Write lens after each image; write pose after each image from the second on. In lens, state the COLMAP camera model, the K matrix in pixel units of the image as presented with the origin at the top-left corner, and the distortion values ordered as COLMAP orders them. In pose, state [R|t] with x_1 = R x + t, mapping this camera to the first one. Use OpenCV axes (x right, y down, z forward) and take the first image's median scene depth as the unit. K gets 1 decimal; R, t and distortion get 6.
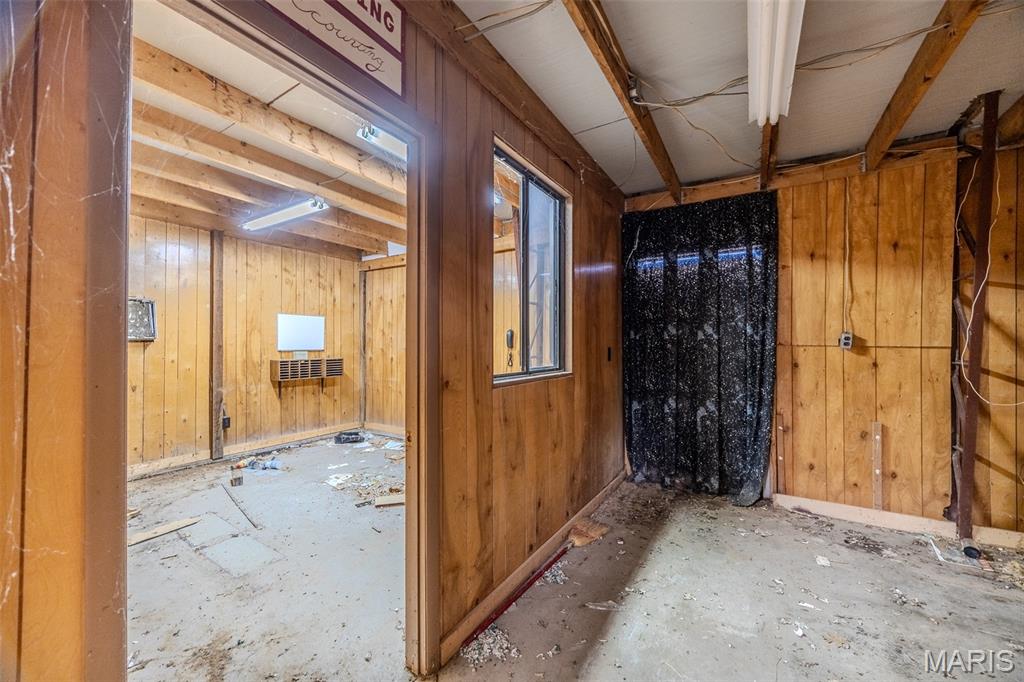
lens RADIAL K [[390.0, 0, 513.4], [0, 390.0, 342.7], [0, 0, 1]] dist [-0.002436, -0.000172]
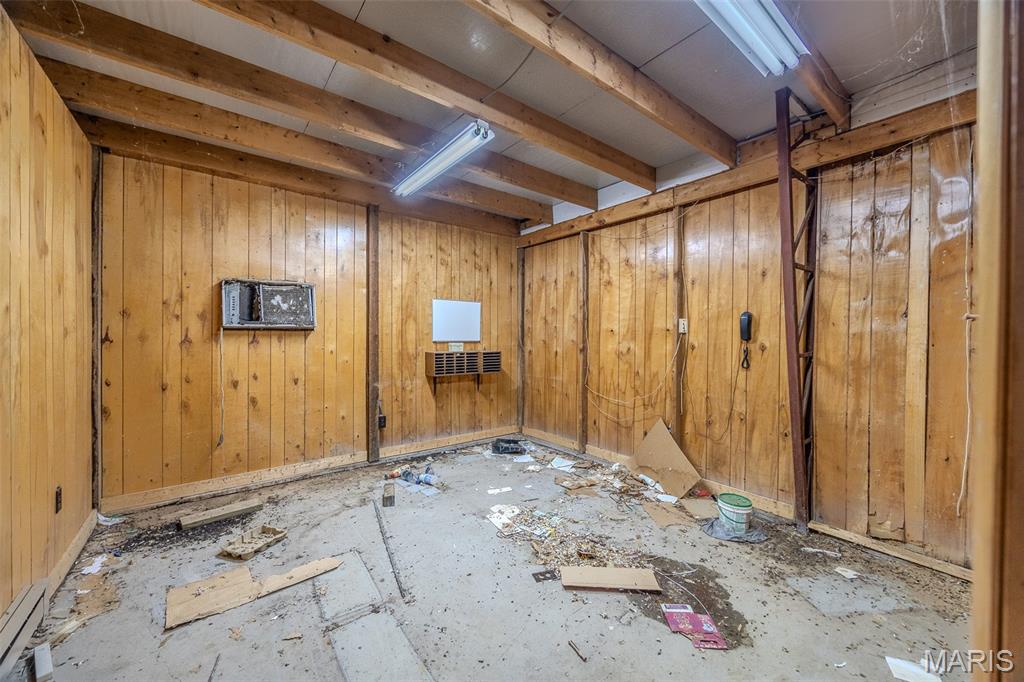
lens RADIAL K [[390.0, 0, 513.4], [0, 390.0, 342.7], [0, 0, 1]] dist [-0.002436, -0.000172]
pose [[0.940803, 0.010207, -0.338799, -0.142330], [-0.003388, 0.999780, 0.020713, 0.004477], [0.338936, -0.018339, 0.940631, 0.245173]]
